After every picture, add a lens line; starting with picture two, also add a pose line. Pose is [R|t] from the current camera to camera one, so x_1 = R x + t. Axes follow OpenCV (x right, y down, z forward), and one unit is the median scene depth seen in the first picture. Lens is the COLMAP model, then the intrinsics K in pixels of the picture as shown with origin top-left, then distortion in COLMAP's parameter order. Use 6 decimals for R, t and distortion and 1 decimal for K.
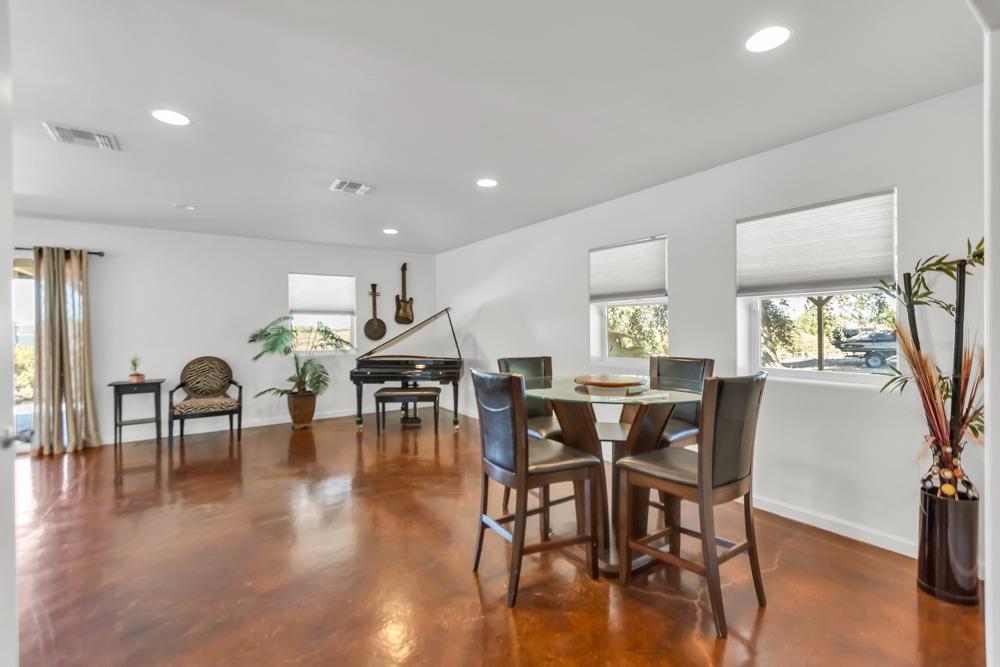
lens RADIAL K [[450.3, 0, 503.6], [0, 450.3, 329.1], [0, 0, 1]] dist [0.002042, 0.000623]
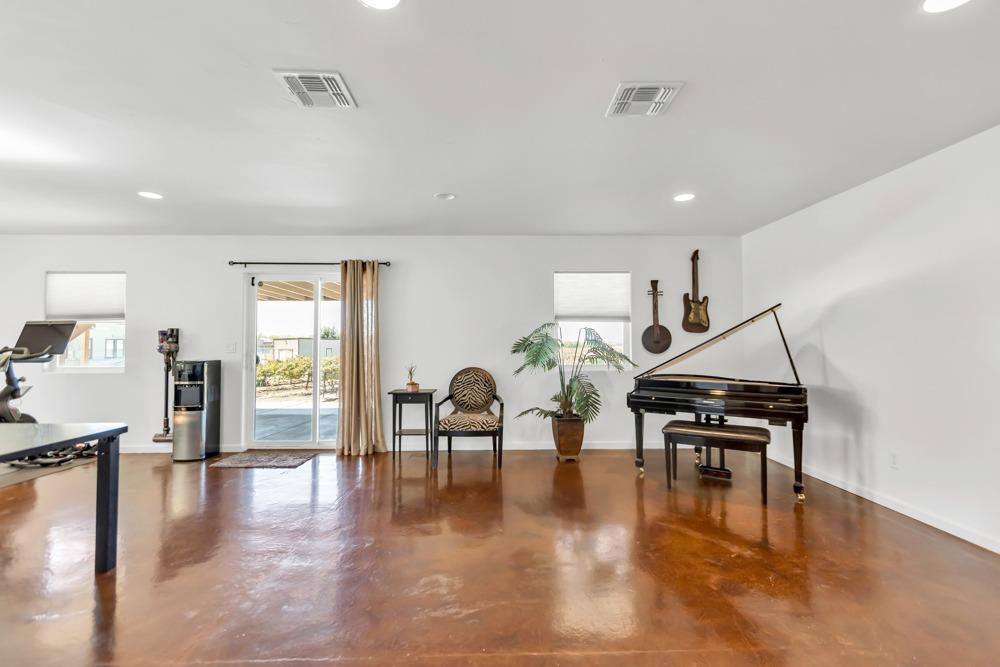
lens RADIAL K [[450.3, 0, 503.3], [0, 450.3, 326.4], [0, 0, 1]] dist [0.002042, 0.000623]
pose [[0.843461, -0.014585, -0.536992, -0.110940], [-0.007599, 0.999207, -0.039074, 0.012411], [0.537136, 0.037038, 0.842682, 0.255258]]
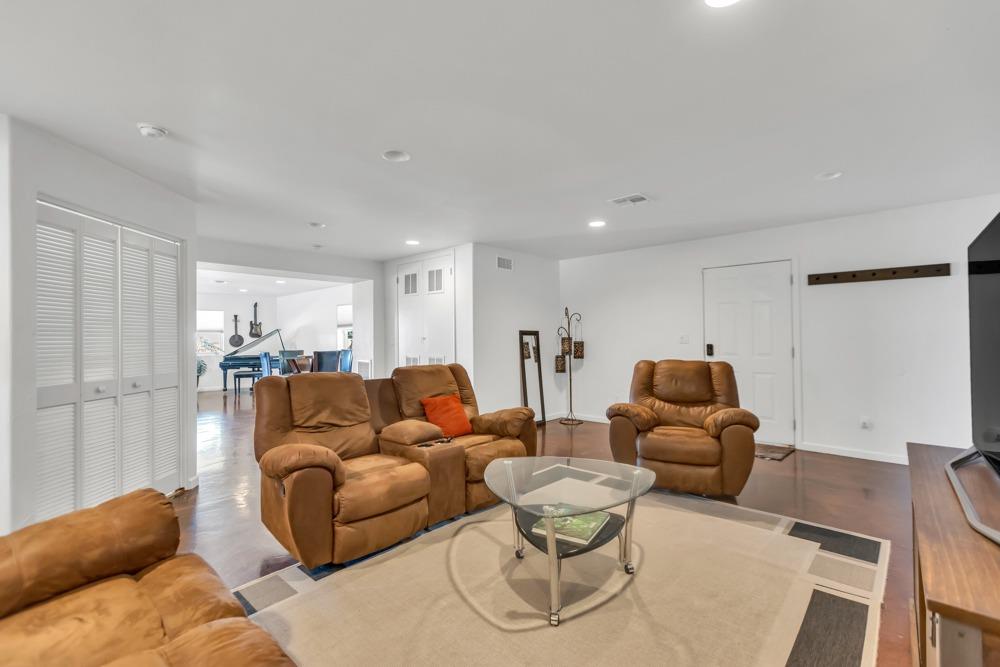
lens RADIAL K [[450.3, 0, 501.5], [0, 450.3, 336.1], [0, 0, 1]] dist [0.002042, 0.000623]
pose [[0.976130, 0.002772, 0.217169, 0.396779], [0.001690, 0.999791, -0.020359, 0.022863], [-0.217180, 0.020240, 0.975922, -1.088245]]
